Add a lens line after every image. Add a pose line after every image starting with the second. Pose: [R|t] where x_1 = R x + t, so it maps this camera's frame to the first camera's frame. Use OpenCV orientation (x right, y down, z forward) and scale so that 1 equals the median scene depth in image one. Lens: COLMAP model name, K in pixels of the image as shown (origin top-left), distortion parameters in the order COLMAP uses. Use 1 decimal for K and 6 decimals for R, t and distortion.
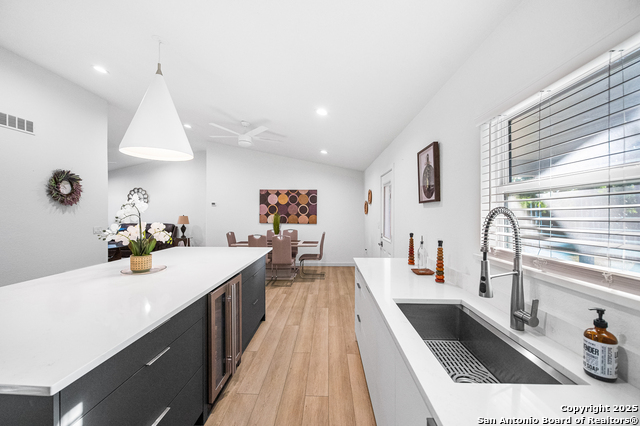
lens RADIAL K [[257.8, 0, 317.8], [0, 257.8, 212.7], [0, 0, 1]] dist [-0.007976, -0.000047]
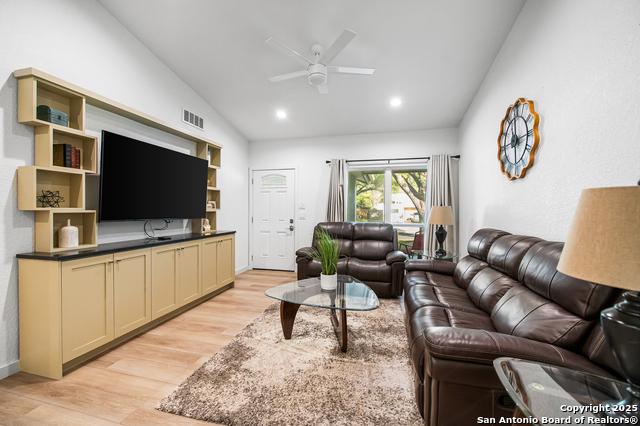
lens RADIAL K [[257.8, 0, 317.0], [0, 257.8, 210.8], [0, 0, 1]] dist [-0.007976, -0.000047]
pose [[-0.191978, 0.004520, -0.981389, -0.550673], [-0.005725, 0.999967, 0.005726, 0.026800], [0.981383, 0.006718, -0.191945, 1.199860]]
